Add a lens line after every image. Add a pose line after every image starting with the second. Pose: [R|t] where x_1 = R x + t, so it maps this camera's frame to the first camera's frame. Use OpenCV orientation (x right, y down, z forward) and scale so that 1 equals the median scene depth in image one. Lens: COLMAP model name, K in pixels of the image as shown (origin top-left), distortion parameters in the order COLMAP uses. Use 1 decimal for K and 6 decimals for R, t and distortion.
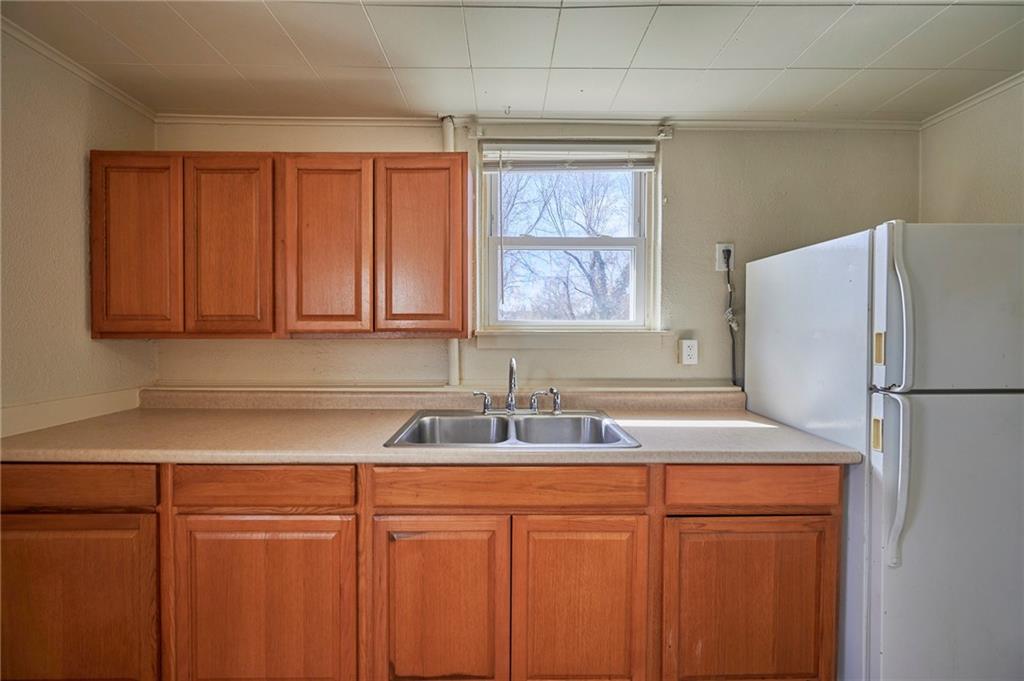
lens RADIAL K [[400.1, 0, 513.3], [0, 400.1, 336.0], [0, 0, 1]] dist [0.000550, -0.000089]
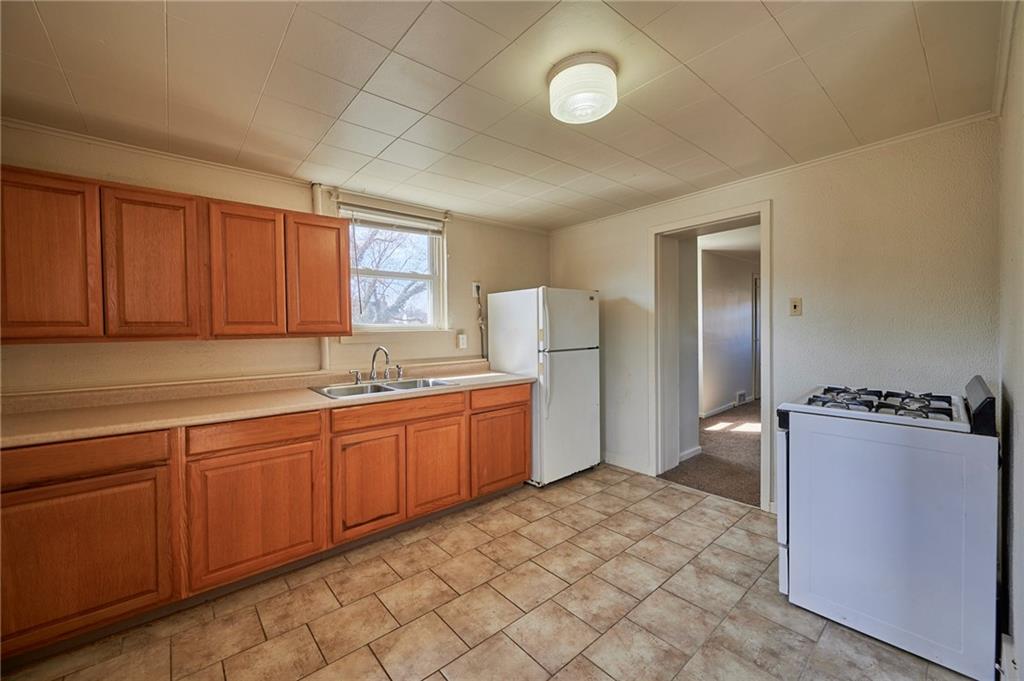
lens RADIAL K [[400.1, 0, 509.9], [0, 400.1, 336.1], [0, 0, 1]] dist [0.000550, -0.000089]
pose [[0.772955, -0.023584, 0.634022, -0.651529], [0.023817, 0.999683, 0.008151, 0.008300], [-0.634014, 0.008800, 0.773272, -0.645359]]
